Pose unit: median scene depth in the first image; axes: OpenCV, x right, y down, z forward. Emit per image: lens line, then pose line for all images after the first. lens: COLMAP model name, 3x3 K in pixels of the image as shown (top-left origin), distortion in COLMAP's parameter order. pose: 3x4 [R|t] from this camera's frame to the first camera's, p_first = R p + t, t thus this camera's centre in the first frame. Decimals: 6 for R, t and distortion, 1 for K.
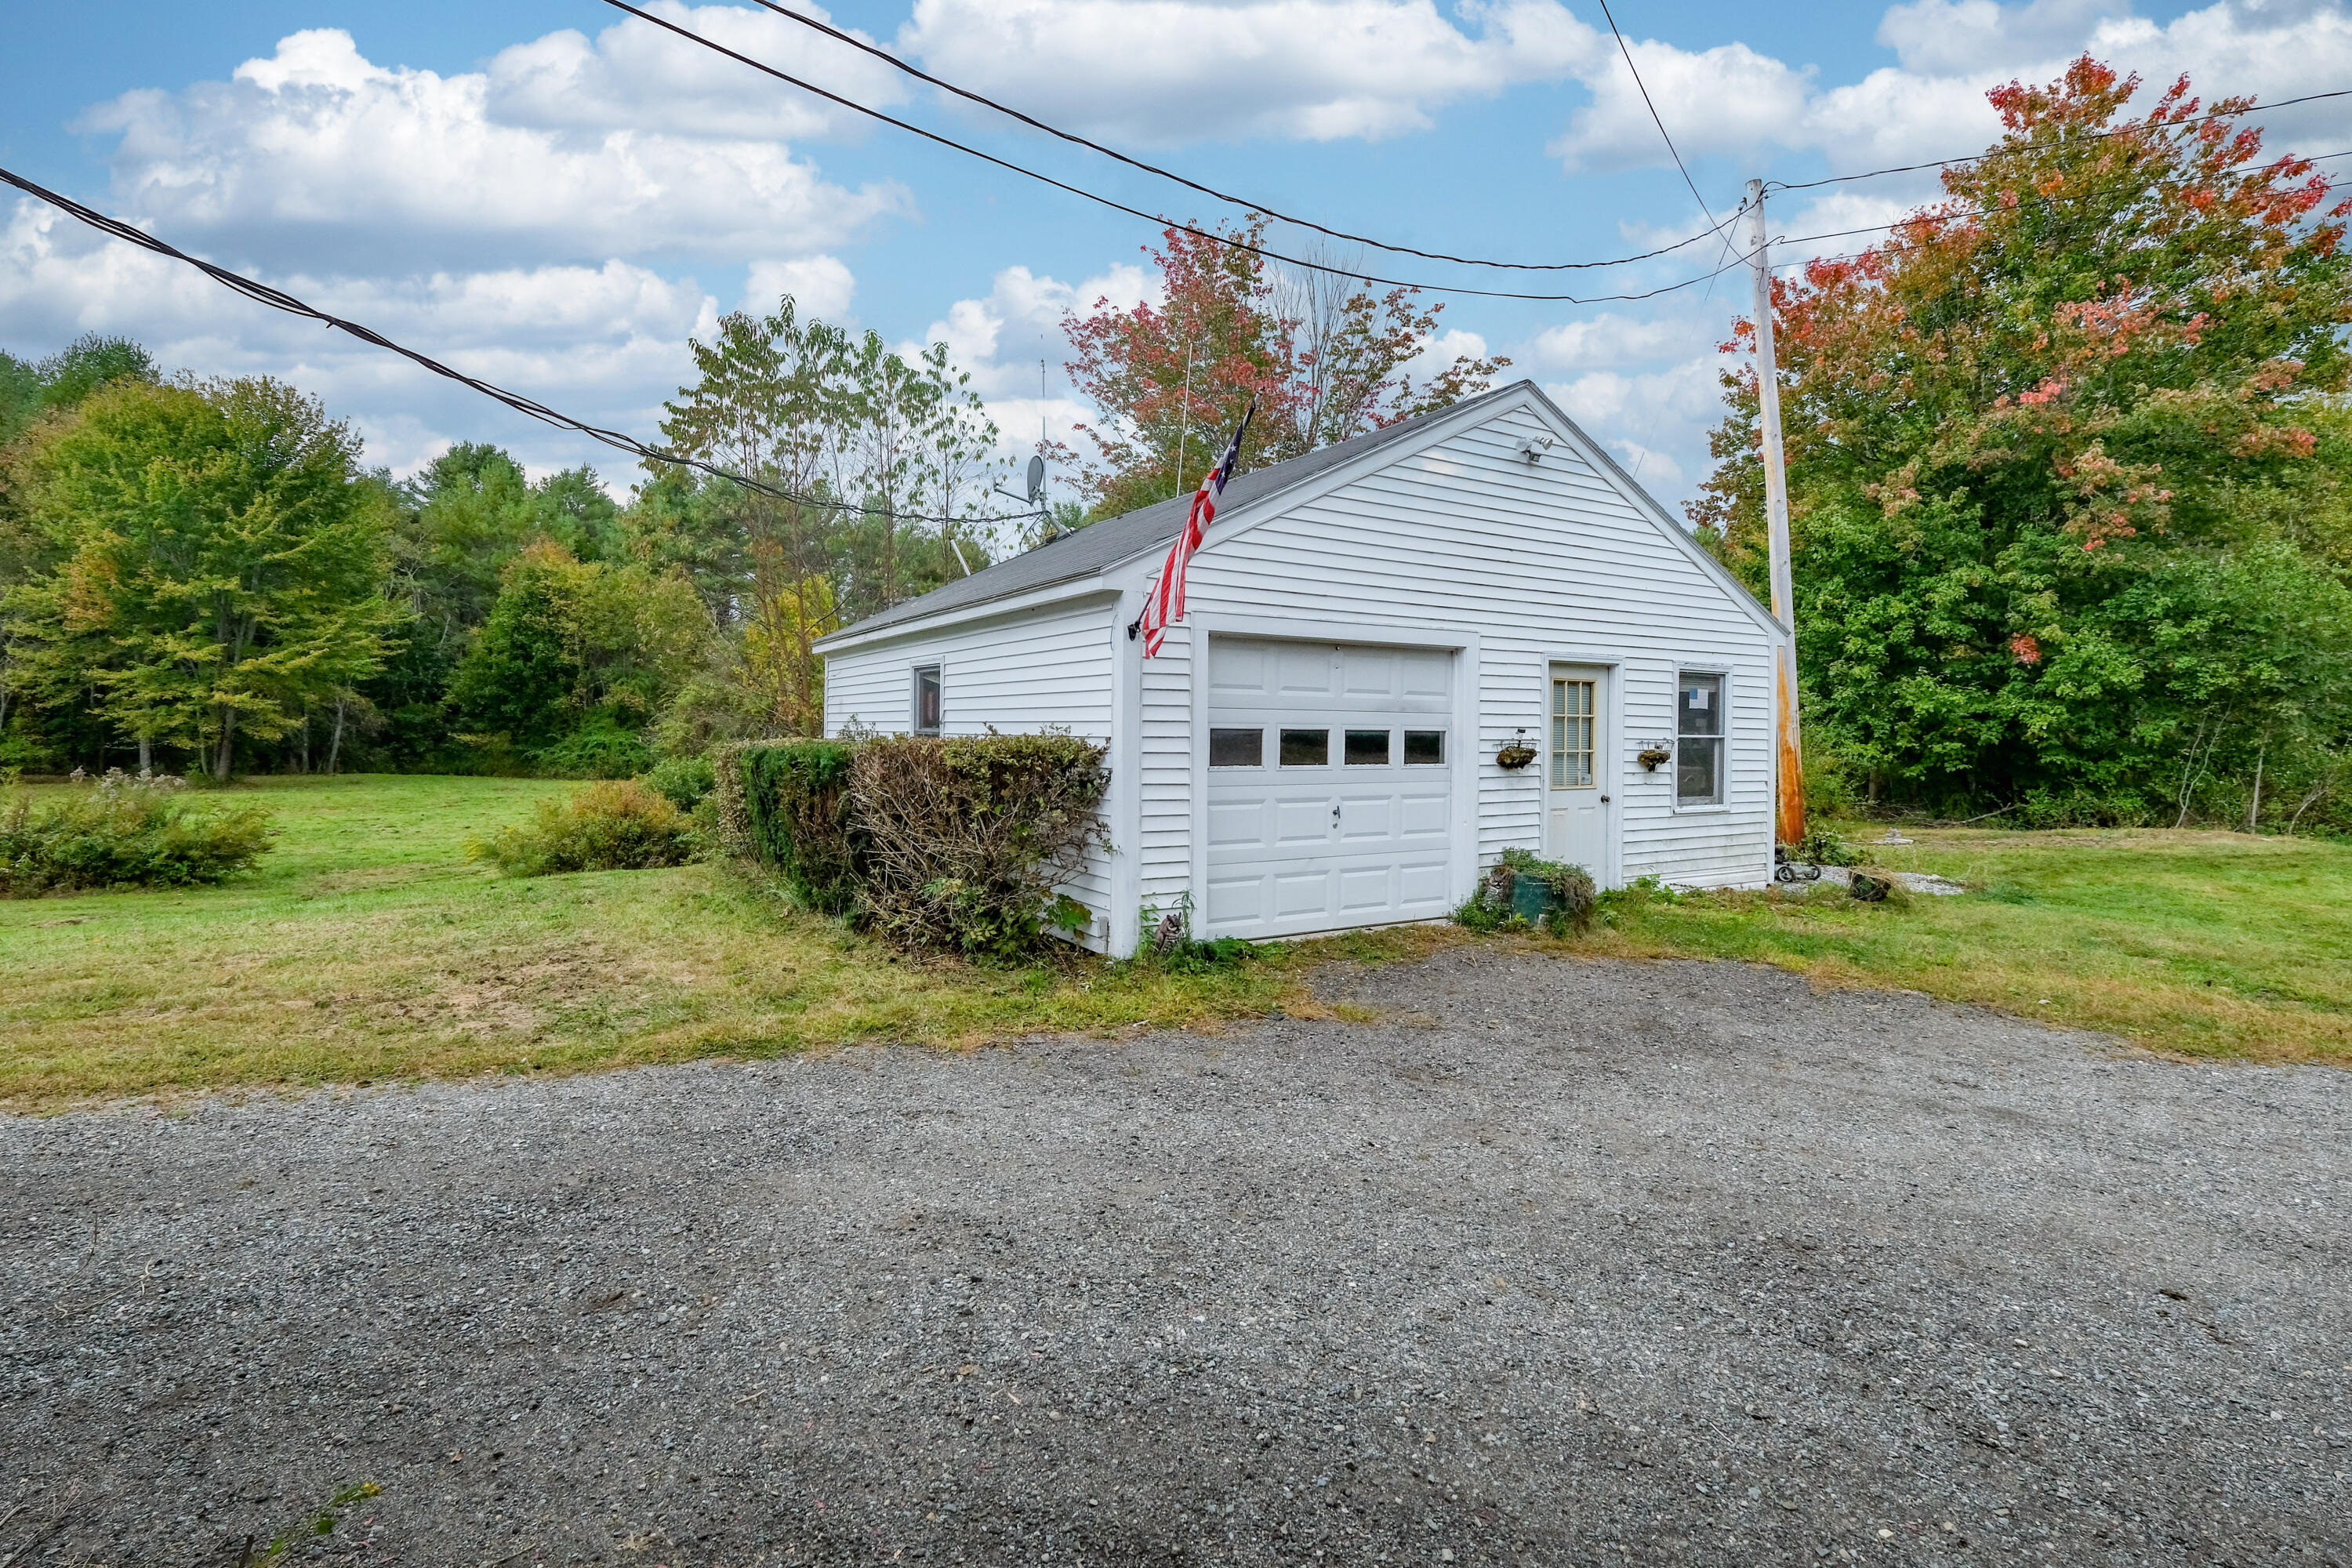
lens RADIAL K [[1105.3, 0, 1171.9], [0, 1105.3, 745.9], [0, 0, 1]] dist [-0.000315, -0.000255]
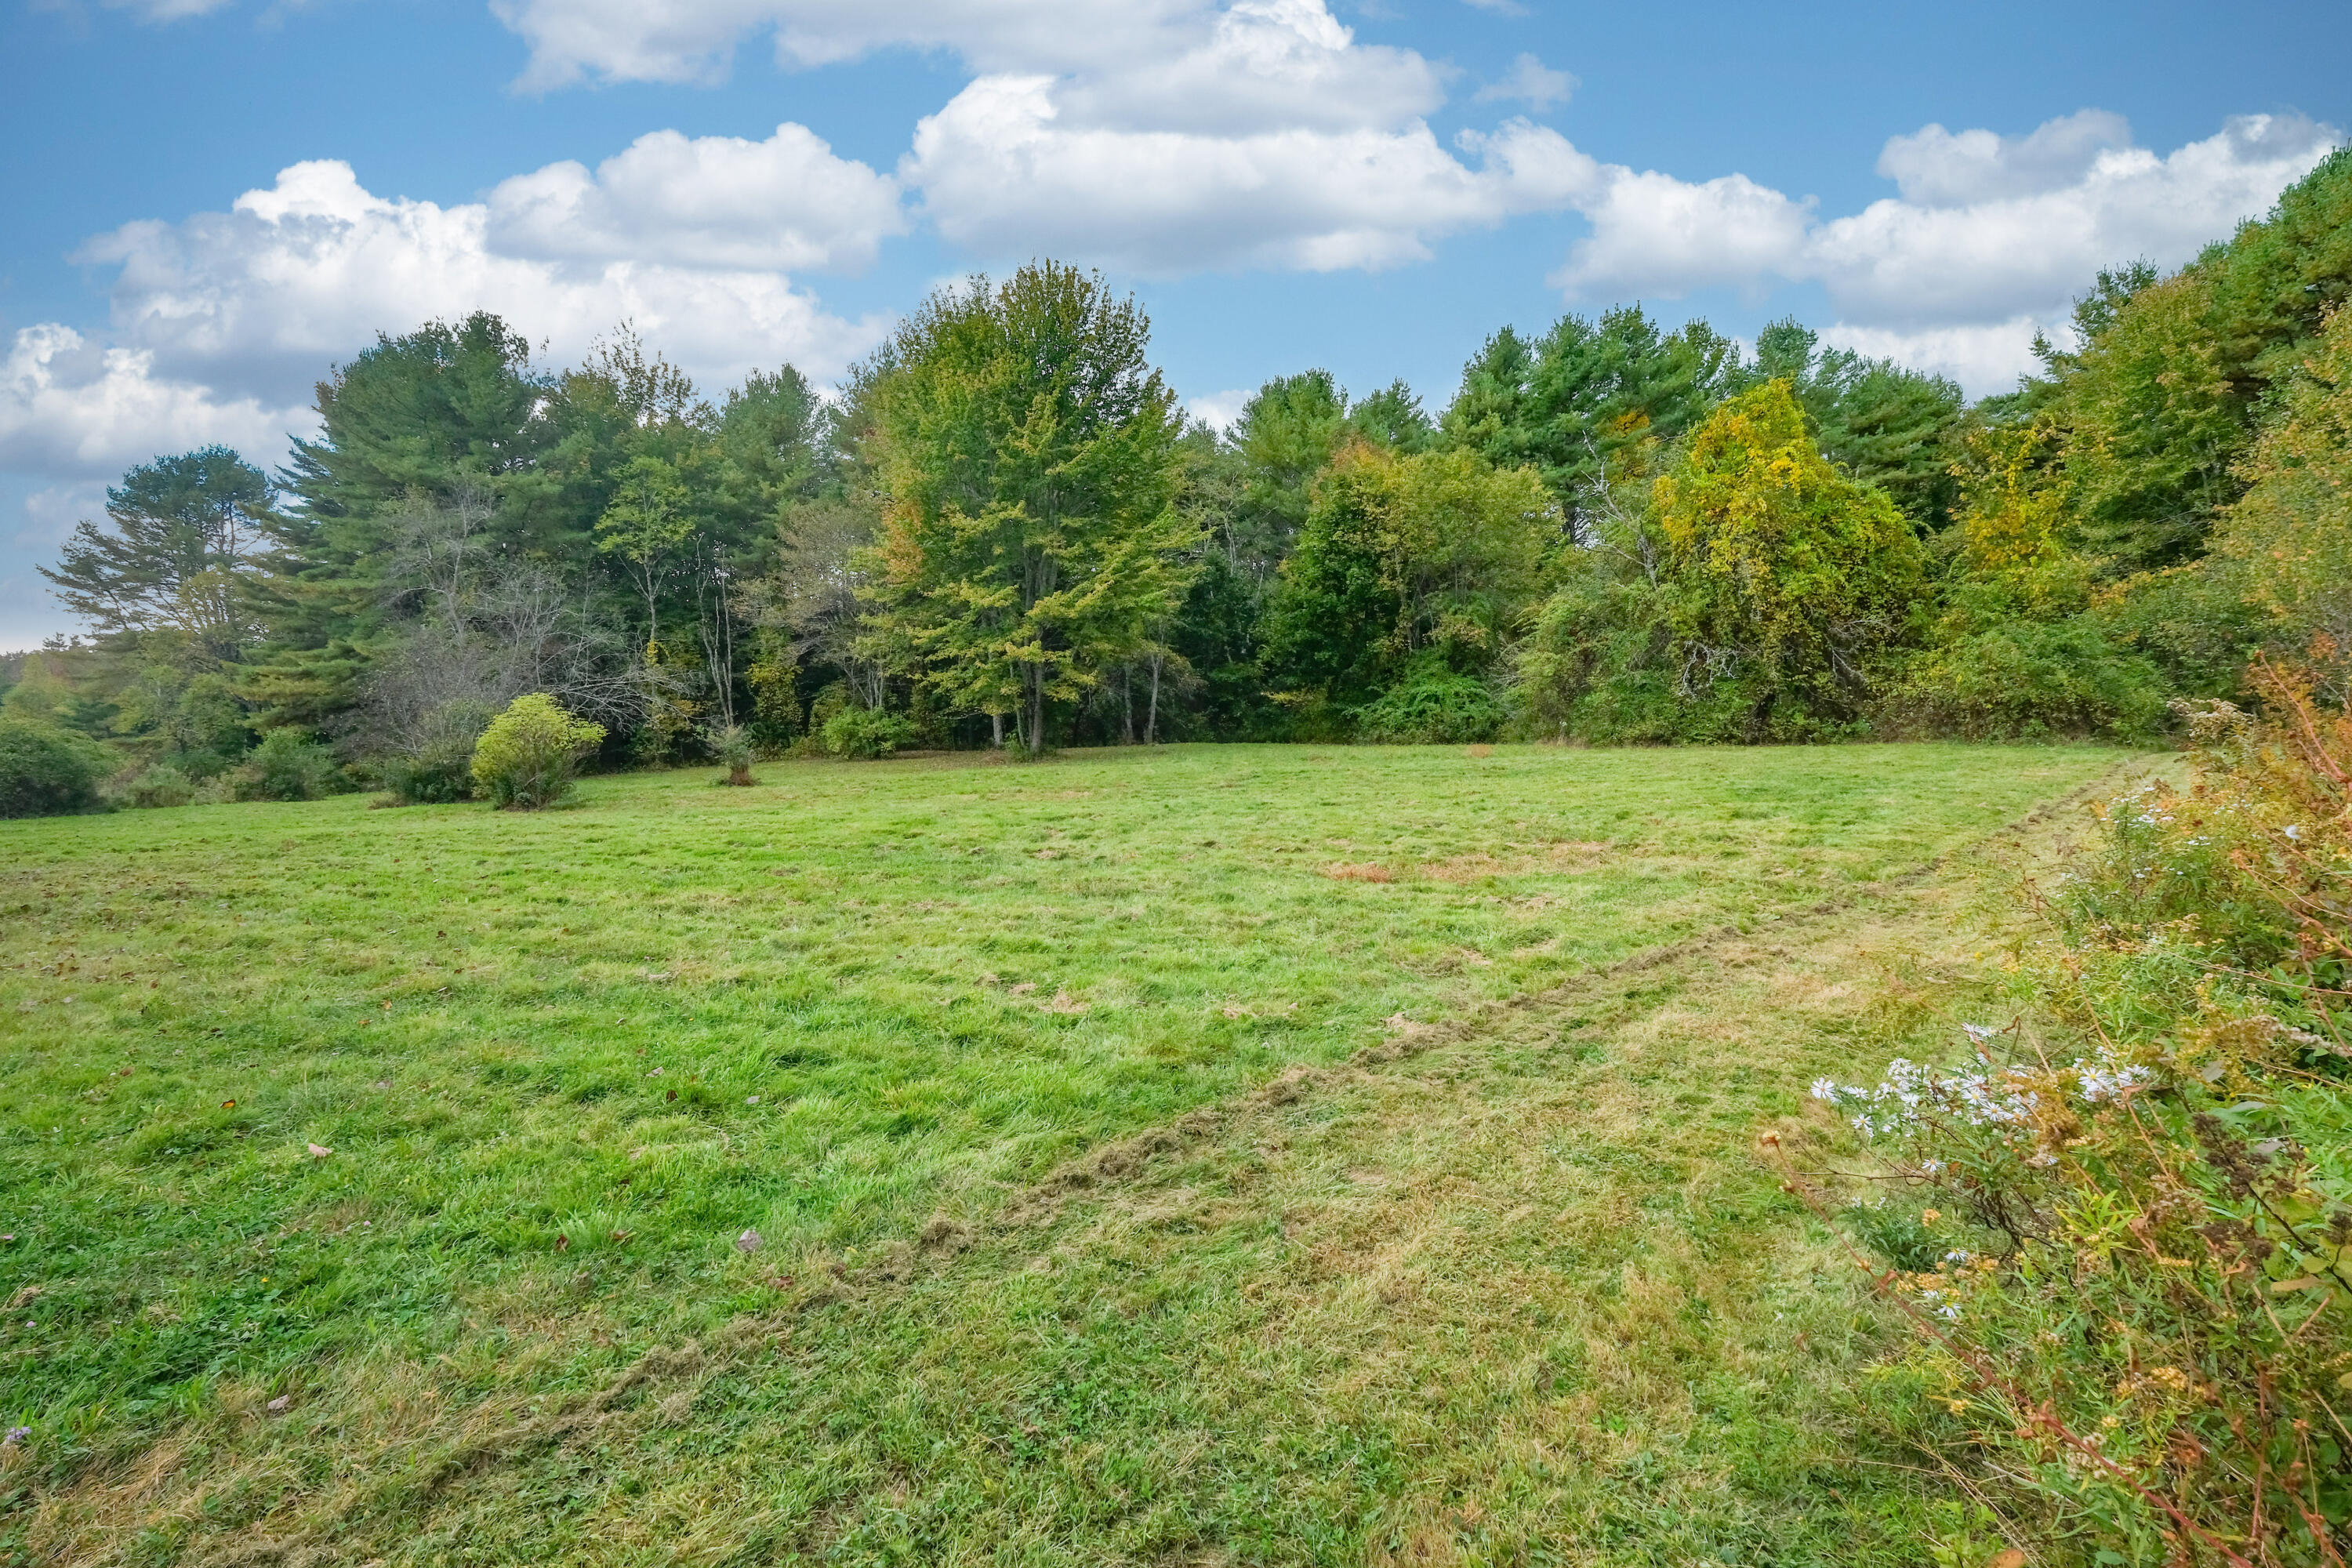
lens RADIAL K [[1105.3, 0, 1171.9], [0, 1105.3, 745.9], [0, 0, 1]] dist [-0.000315, -0.000255]
pose [[0.769358, -0.018229, -0.638558, -0.184228], [0.036997, 0.999186, 0.016051, 0.013422], [0.637745, -0.035974, 0.769407, 0.328573]]
